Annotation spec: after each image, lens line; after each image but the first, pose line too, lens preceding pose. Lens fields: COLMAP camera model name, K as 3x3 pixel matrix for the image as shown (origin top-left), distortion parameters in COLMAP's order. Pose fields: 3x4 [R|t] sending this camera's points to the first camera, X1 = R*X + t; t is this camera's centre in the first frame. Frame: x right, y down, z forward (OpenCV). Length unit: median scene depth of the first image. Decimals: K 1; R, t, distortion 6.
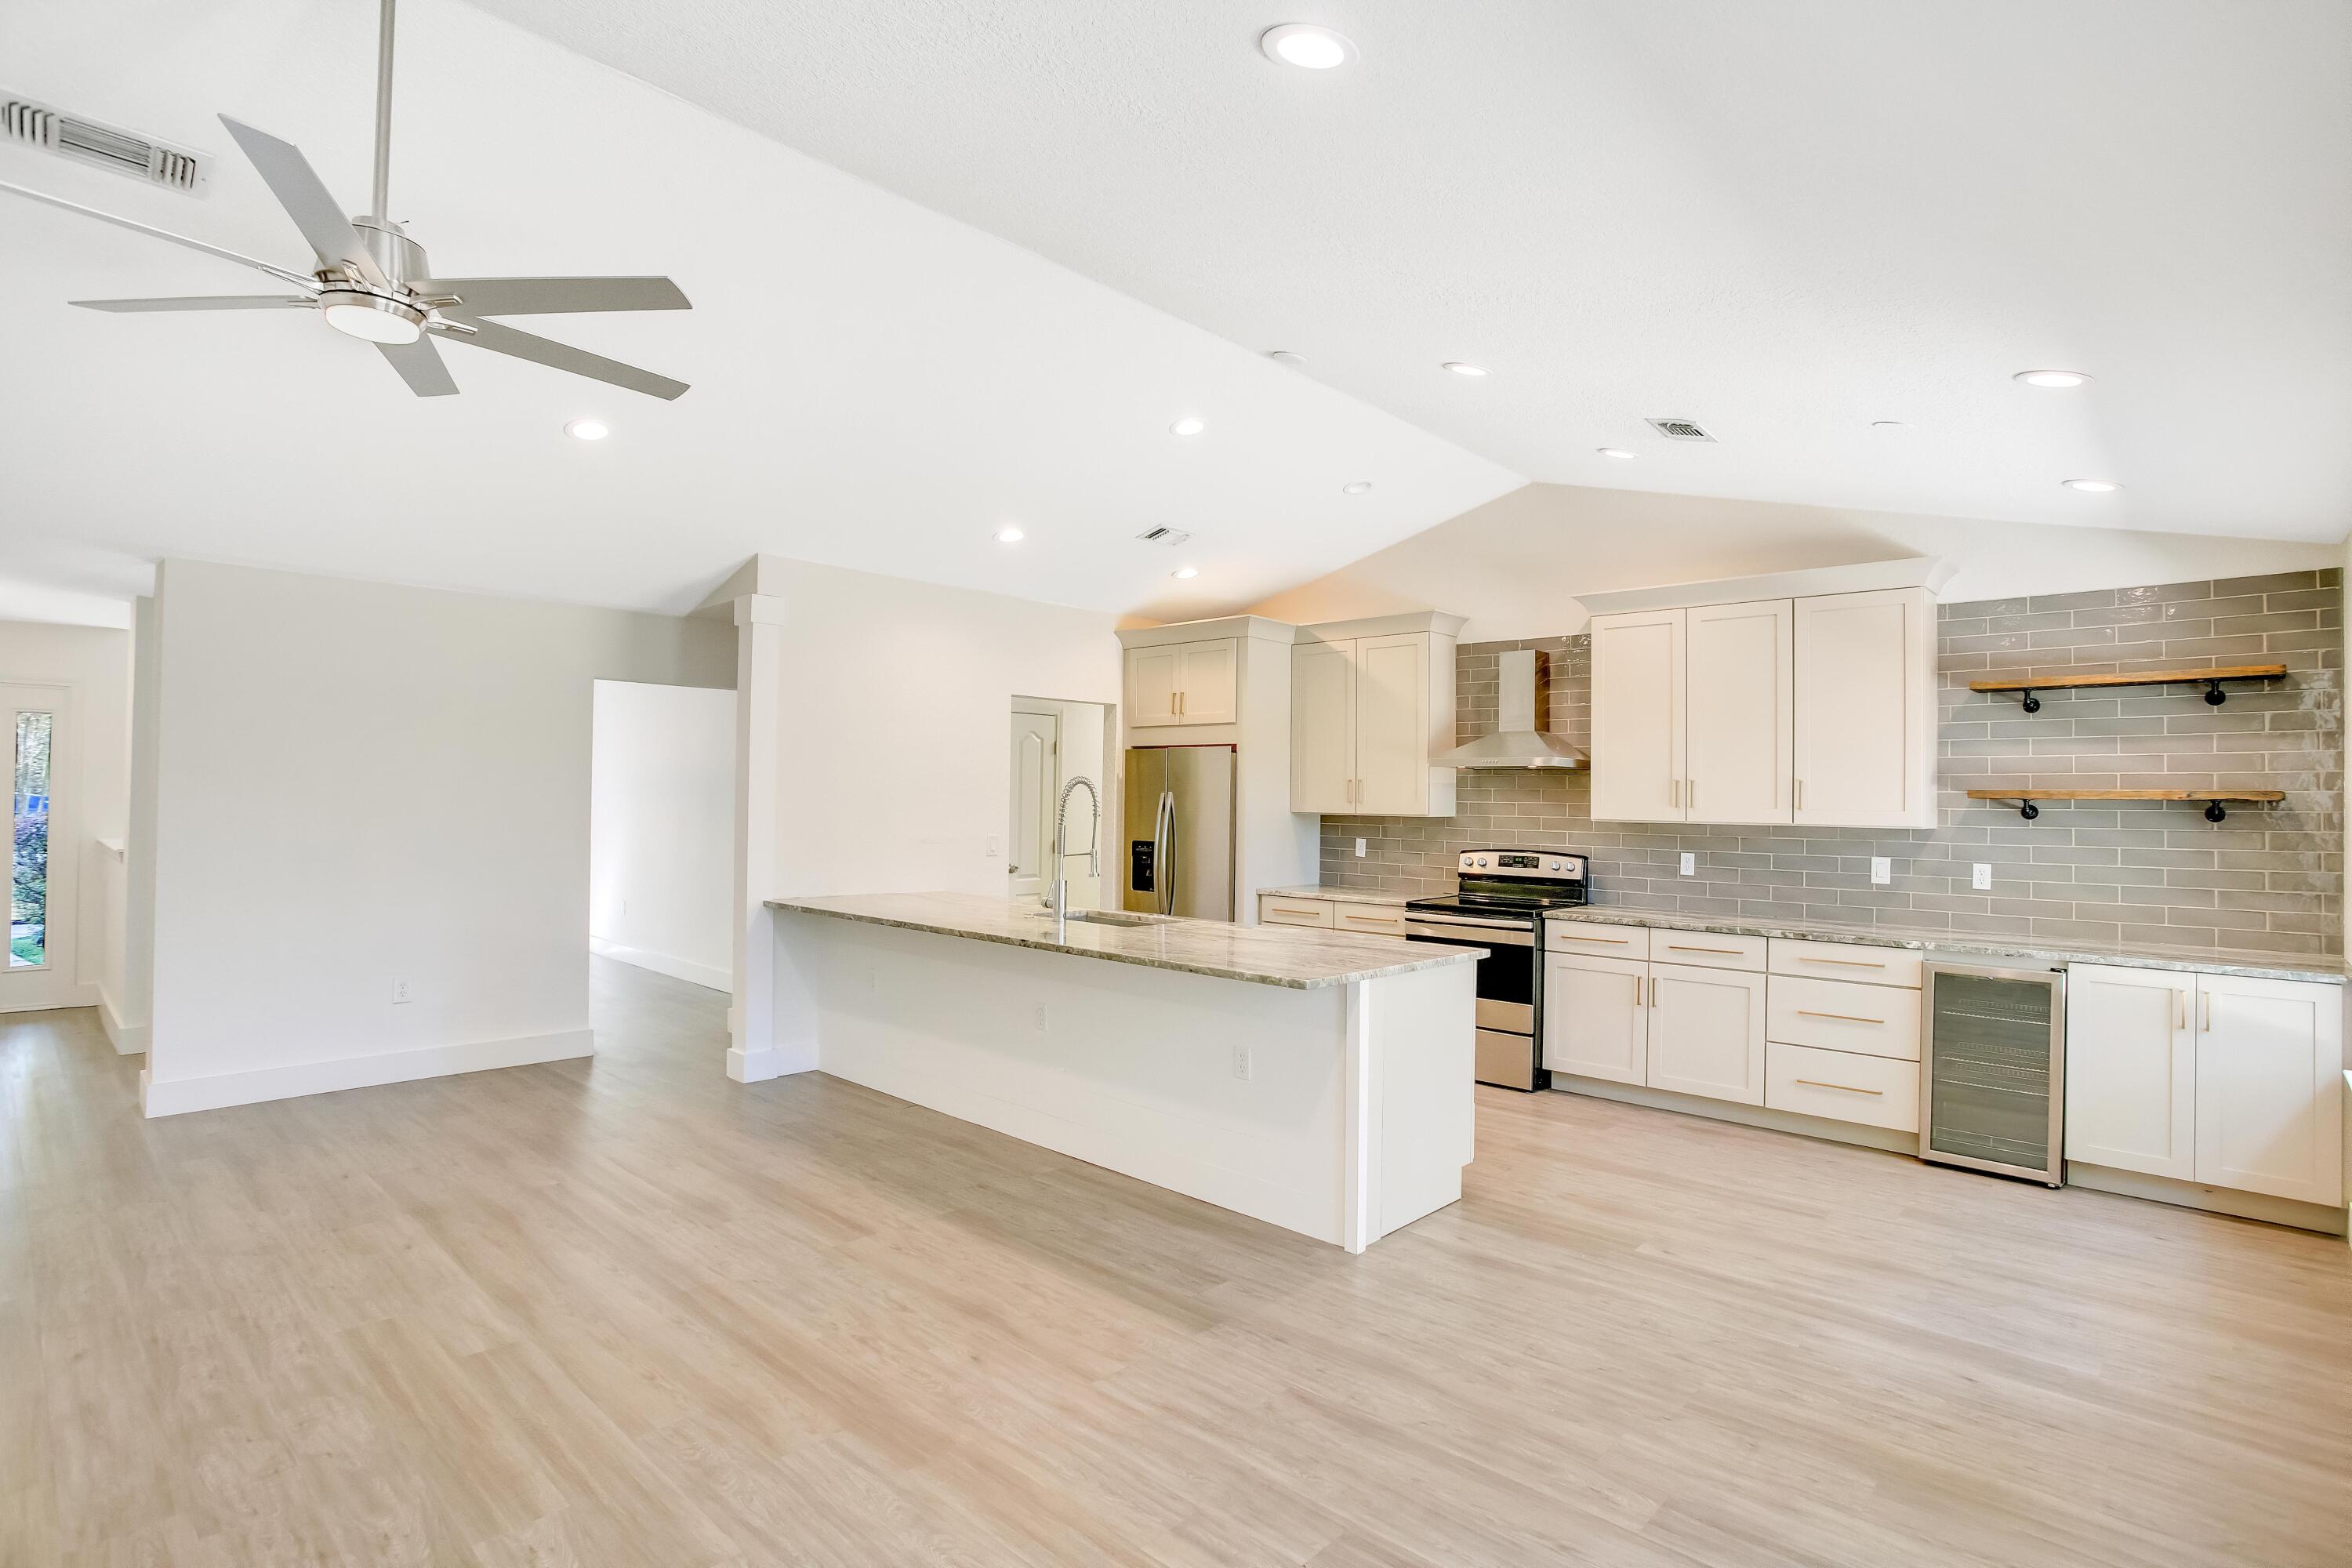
lens RADIAL K [[1191.5, 0, 1181.5], [0, 1191.5, 789.8], [0, 0, 1]] dist [-0.070161, 0.028627]
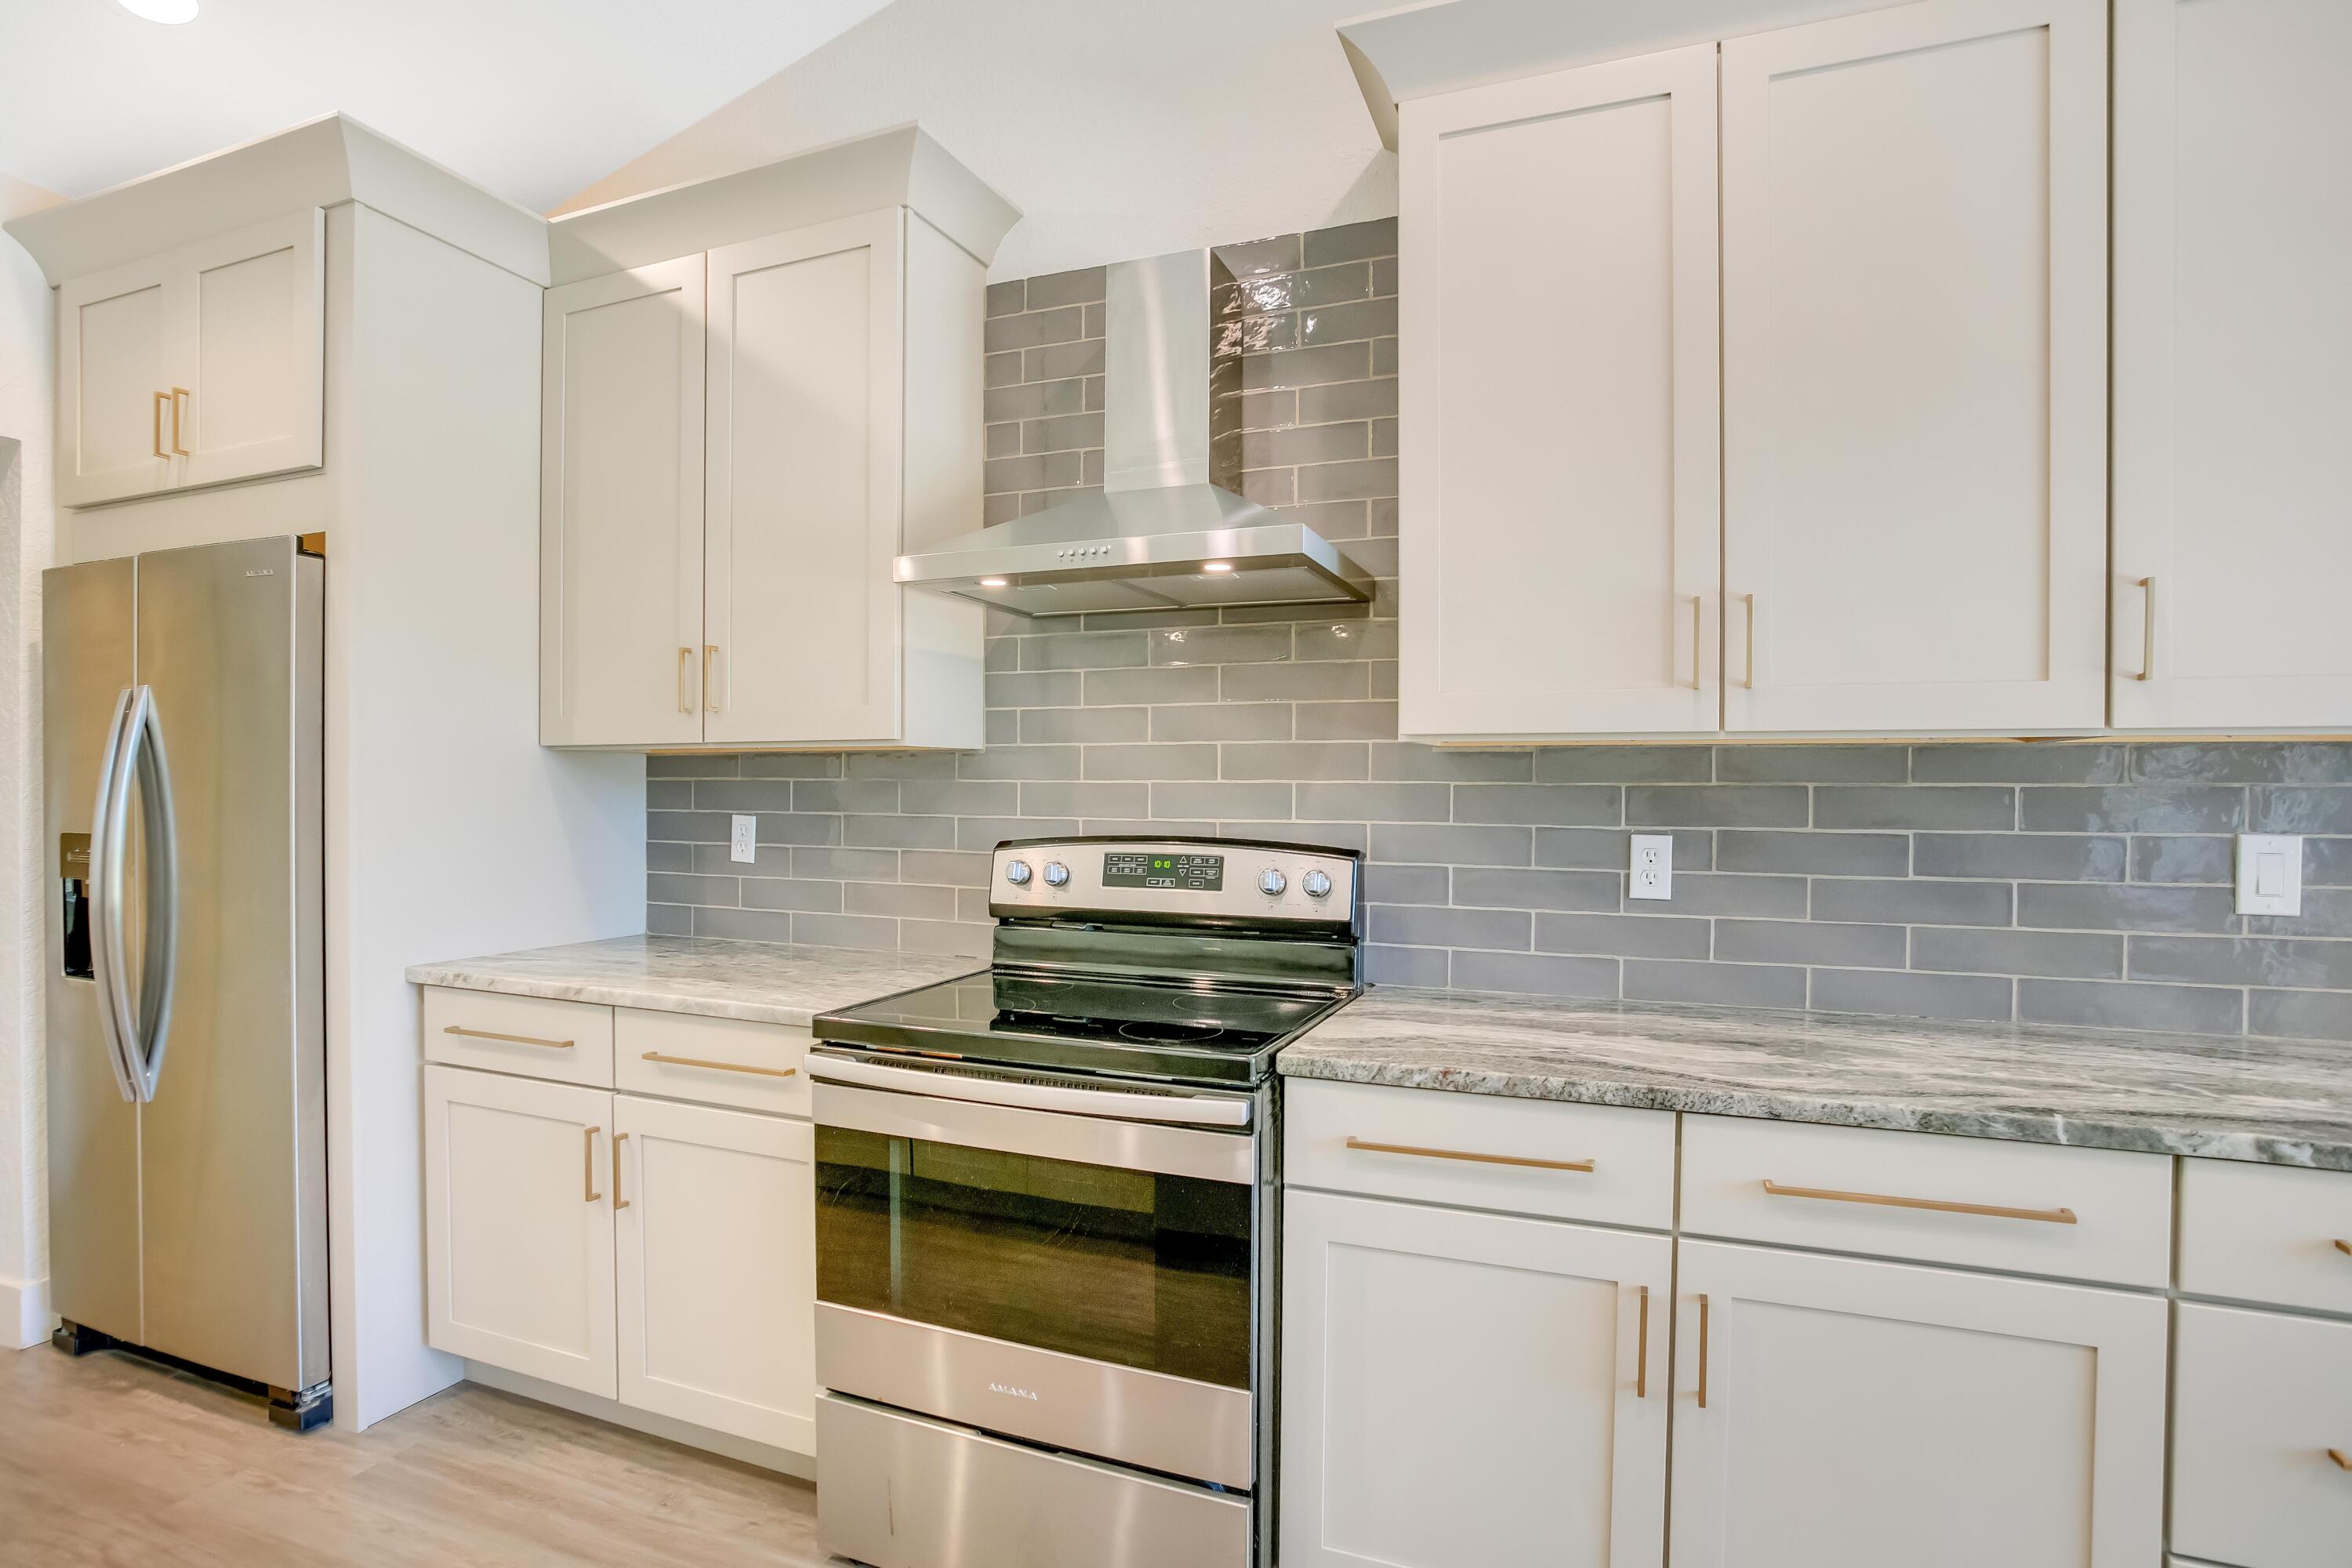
lens RADIAL K [[1191.5, 0, 1181.5], [0, 1191.5, 789.8], [0, 0, 1]] dist [-0.070161, 0.028627]
pose [[0.933412, -0.006749, 0.358744, 0.171122], [0.004383, 0.999963, 0.007408, 0.035773], [-0.358781, -0.005343, 0.933407, 0.695414]]
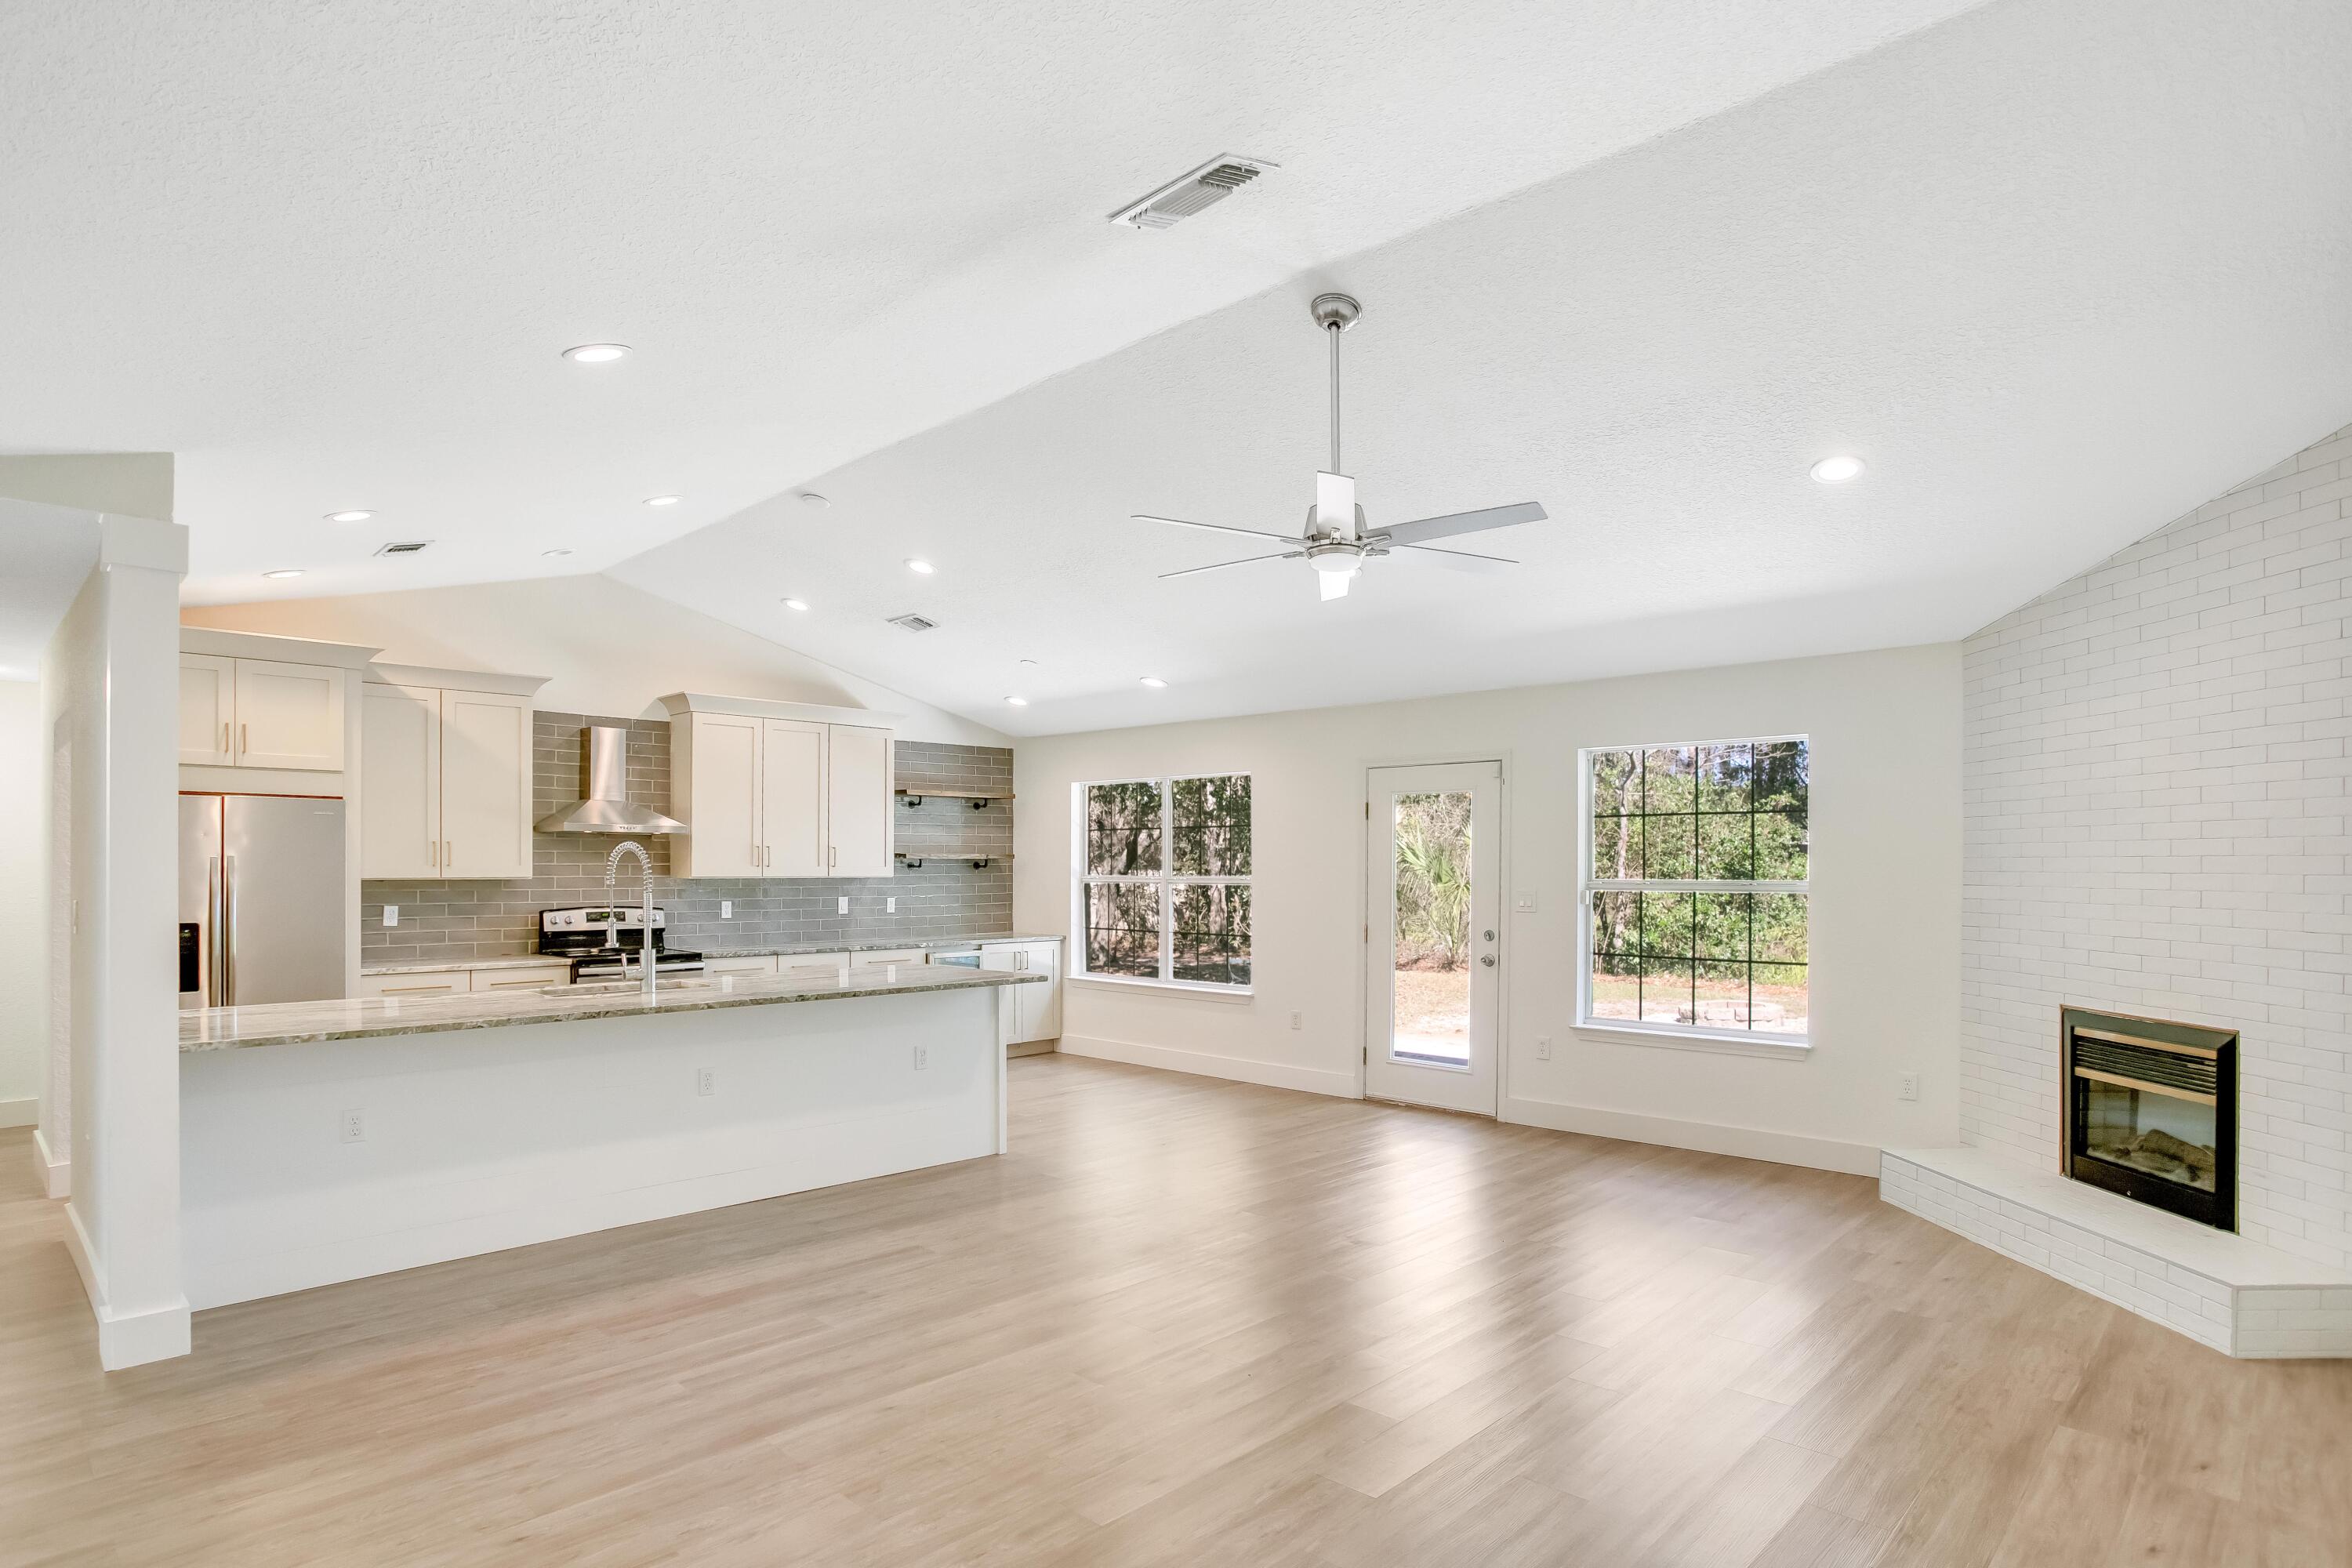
lens RADIAL K [[1278.4, 0, 1180.3], [0, 1278.4, 865.2], [0, 0, 1]] dist [0.000525, 0.000152]
pose [[0.009231, -0.012964, 0.999873, -0.940709], [-0.008682, 0.999877, 0.013044, -0.008609], [-0.999920, -0.008802, 0.009117, 0.460494]]
